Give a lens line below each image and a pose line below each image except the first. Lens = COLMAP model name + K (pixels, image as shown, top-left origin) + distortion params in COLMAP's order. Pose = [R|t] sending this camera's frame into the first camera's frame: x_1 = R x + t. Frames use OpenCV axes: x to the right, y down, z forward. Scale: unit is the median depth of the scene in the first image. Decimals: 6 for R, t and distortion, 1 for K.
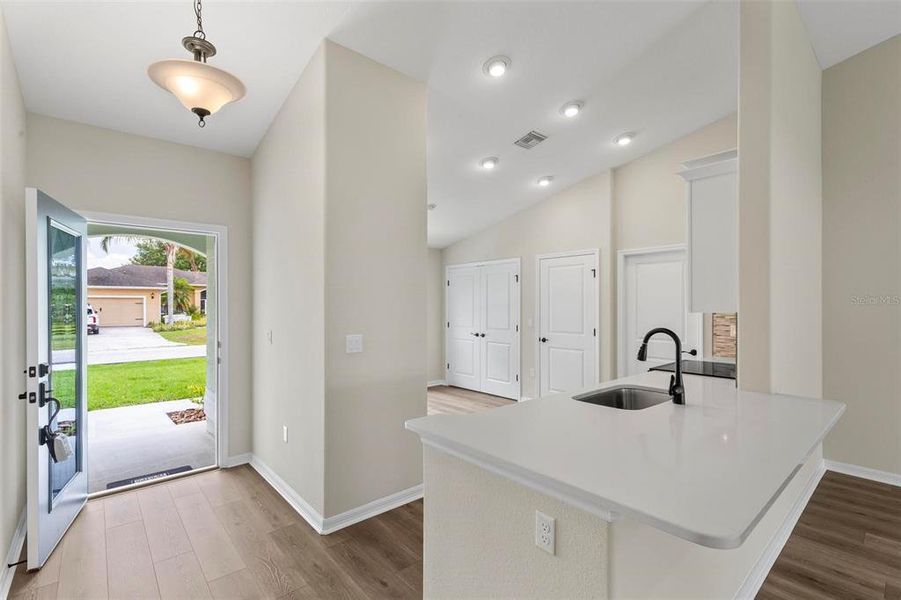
lens RADIAL K [[403.5, 0, 449.4], [0, 403.5, 303.0], [0, 0, 1]] dist [0.005785, -0.000768]
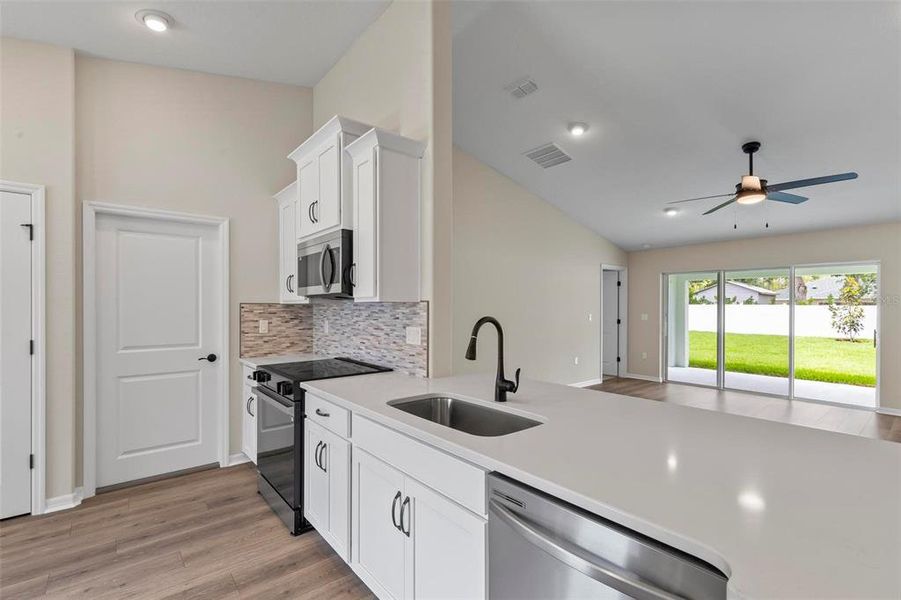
lens RADIAL K [[403.5, 0, 442.2], [0, 403.5, 306.6], [0, 0, 1]] dist [0.005785, -0.000768]
pose [[0.046545, 0.001133, 0.998916, -0.189350], [-0.005278, 0.999986, -0.000888, 0.027829], [-0.998902, -0.005231, 0.046550, 0.660498]]
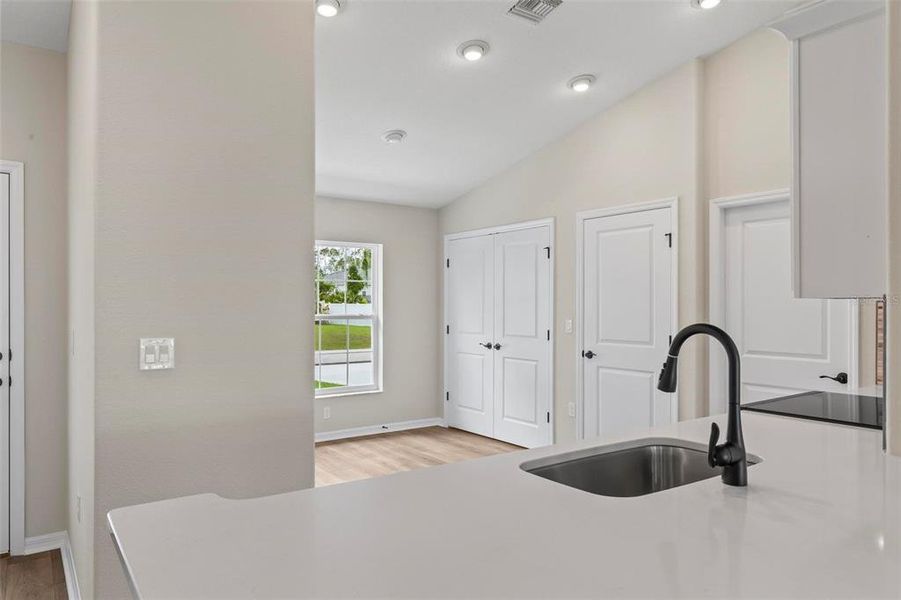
lens RADIAL K [[595.1, 0, 449.7], [0, 595.1, 302.0], [0, 0, 1]] dist [-0.002096, -0.004894]
pose [[0.994766, -0.000161, -0.102179, 0.191302], [0.000097, 1.000000, -0.000627, 0.023225], [0.102179, 0.000613, 0.994766, 0.172208]]
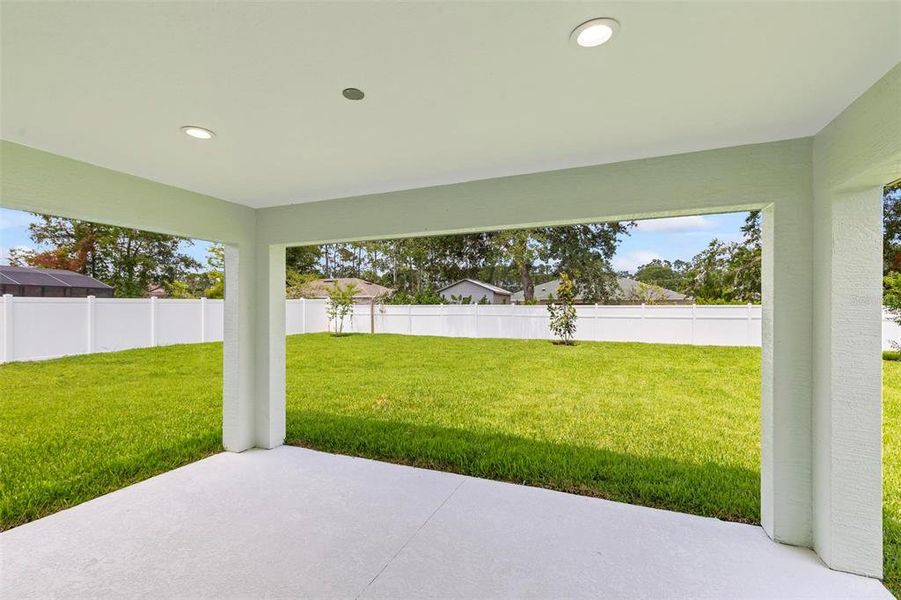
lens RADIAL K [[406.8, 0, 435.3], [0, 406.8, 309.7], [0, 0, 1]] dist [0.002912, 0.000063]
pose [[-0.413814, -0.003123, 0.910356, 1.427250], [-0.002531, 0.999994, 0.002280, 0.026841], [-0.910358, -0.001361, -0.413819, -0.861336]]
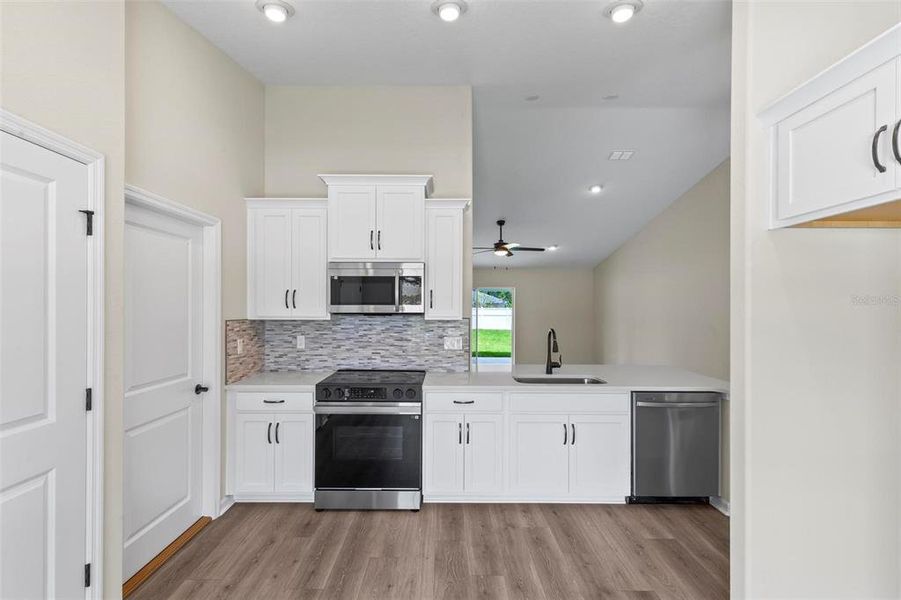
lens RADIAL K [[403.5, 0, 443.1], [0, 403.5, 306.2], [0, 0, 1]] dist [0.005785, -0.000768]
pose [[-0.741563, -0.001651, 0.670881, -0.120360], [-0.007013, 0.999961, -0.005290, -0.007265], [-0.670847, -0.008628, -0.741546, 1.528390]]
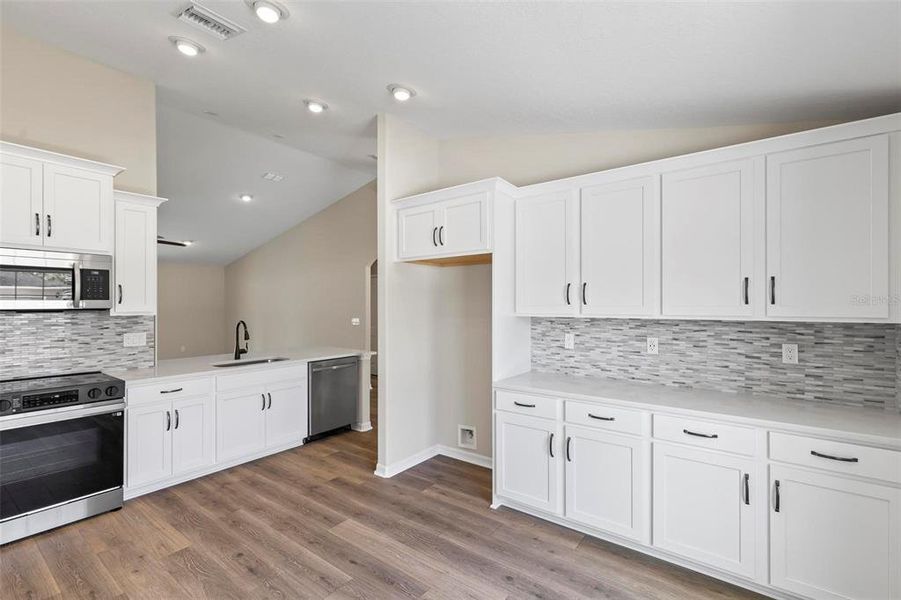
lens RADIAL K [[403.5, 0, 442.5], [0, 403.5, 303.6], [0, 0, 1]] dist [0.005785, -0.000768]
pose [[-0.983476, 0.001135, -0.181037, -0.019187], [0.002574, 0.999967, -0.007714, 0.001520], [0.181023, -0.008053, -0.983446, 1.877363]]
